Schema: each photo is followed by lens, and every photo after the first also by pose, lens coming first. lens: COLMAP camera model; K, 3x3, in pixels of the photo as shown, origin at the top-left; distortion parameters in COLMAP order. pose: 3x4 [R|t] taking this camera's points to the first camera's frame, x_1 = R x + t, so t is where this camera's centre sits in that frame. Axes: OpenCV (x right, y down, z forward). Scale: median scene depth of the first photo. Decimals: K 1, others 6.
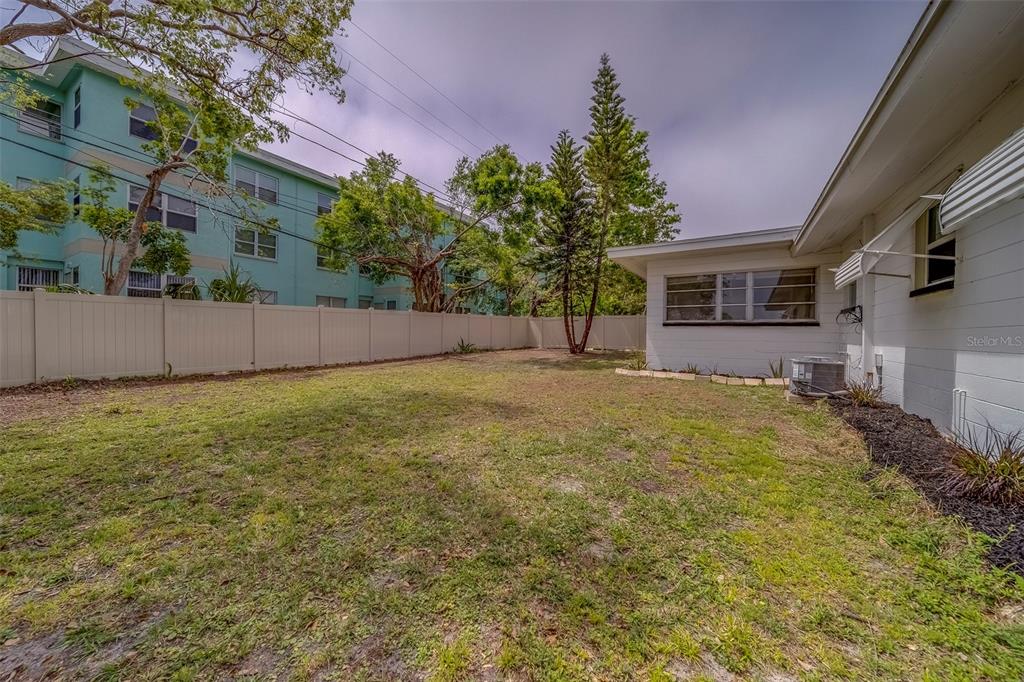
lens RADIAL K [[361.7, 0, 516.3], [0, 361.7, 331.5], [0, 0, 1]] dist [0.007897, -0.000078]
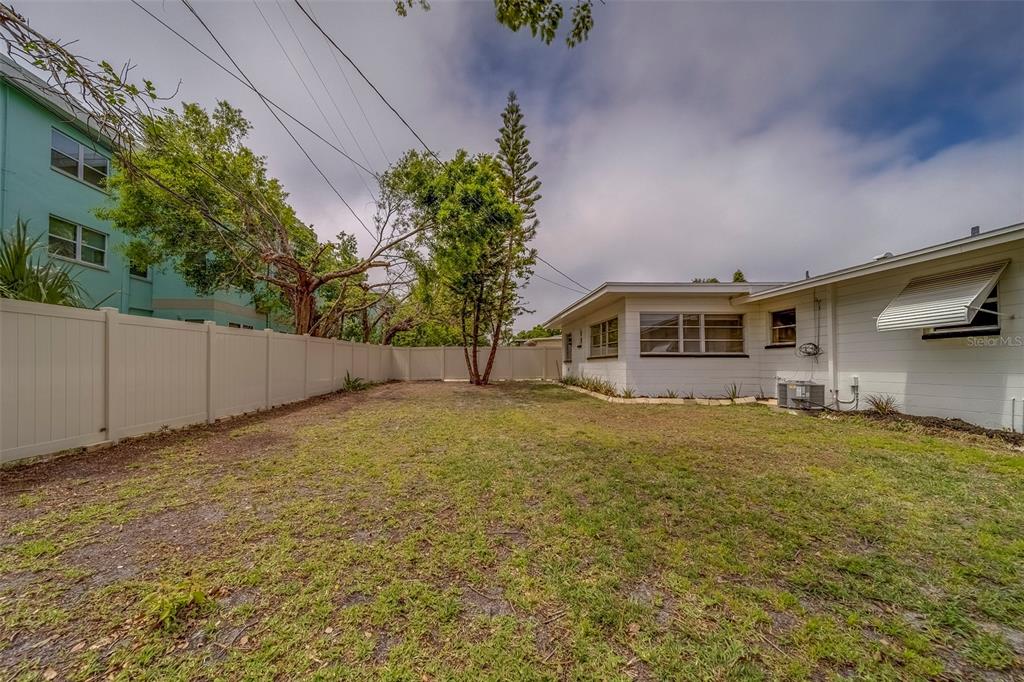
lens RADIAL K [[350.1, 0, 510.8], [0, 350.1, 360.0], [0, 0, 1]] dist [0.000327, -0.000020]
pose [[0.849206, -0.001823, 0.528058, -0.417731], [0.004108, 0.999987, -0.003154, -0.004036], [-0.528045, 0.004848, 0.849202, 0.245936]]
